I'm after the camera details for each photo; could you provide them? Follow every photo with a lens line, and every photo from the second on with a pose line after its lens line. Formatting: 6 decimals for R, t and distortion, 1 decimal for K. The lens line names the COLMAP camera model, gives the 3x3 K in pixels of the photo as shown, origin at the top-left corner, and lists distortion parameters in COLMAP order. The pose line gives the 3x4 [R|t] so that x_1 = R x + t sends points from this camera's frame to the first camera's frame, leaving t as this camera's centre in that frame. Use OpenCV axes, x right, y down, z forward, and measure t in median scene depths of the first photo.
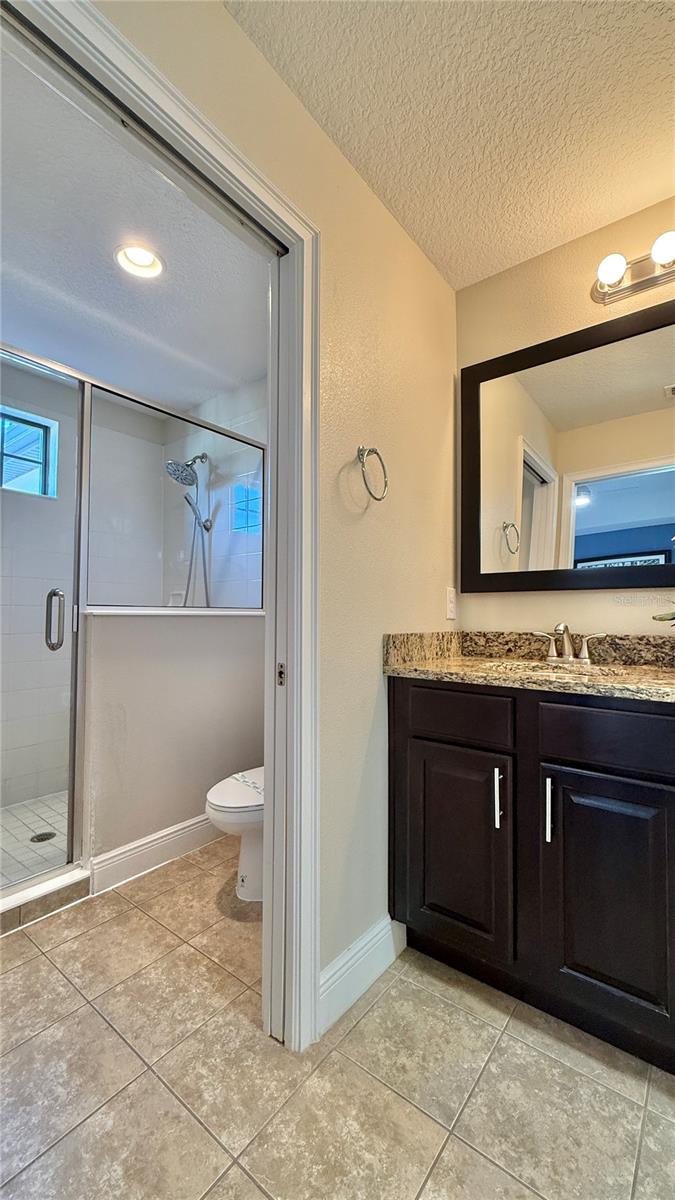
lens RADIAL K [[480.1, 0, 332.1], [0, 480.1, 602.6], [0, 0, 1]] dist [-0.001756, 0.000343]
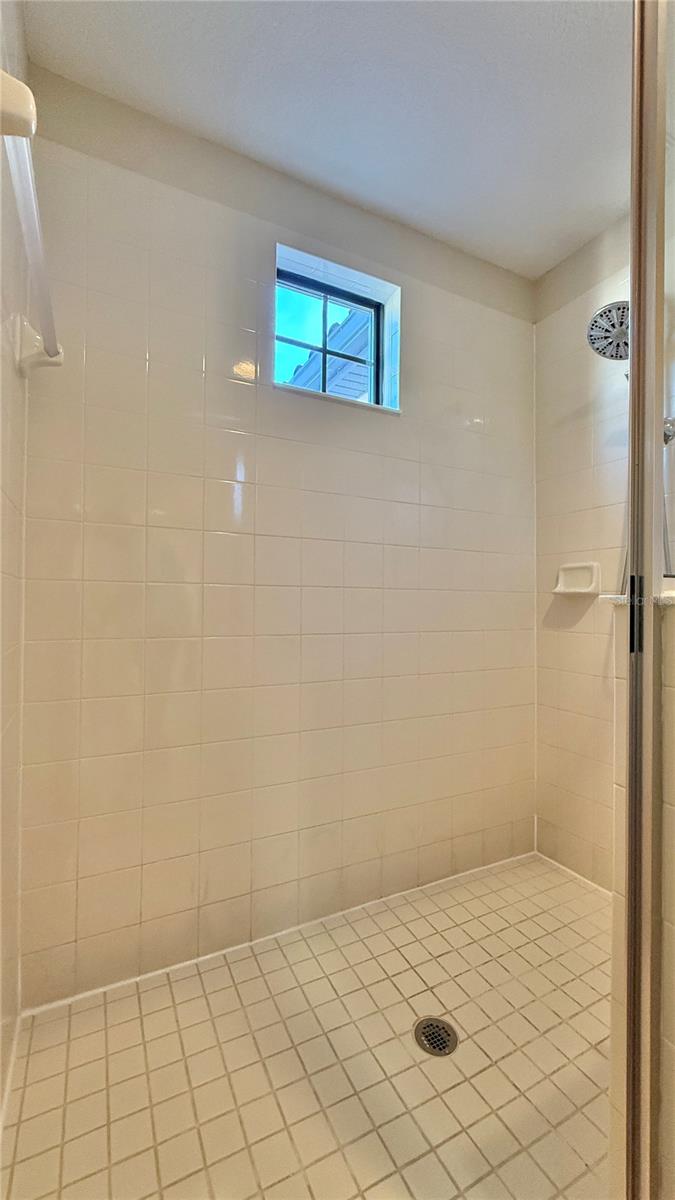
lens RADIAL K [[480.1, 0, 333.2], [0, 480.1, 603.5], [0, 0, 1]] dist [-0.001756, 0.000343]
pose [[0.905170, -0.001191, -0.425048, -0.475657], [0.012281, 0.999652, 0.023351, 0.011085], [0.424873, -0.026357, 0.904869, 0.492566]]
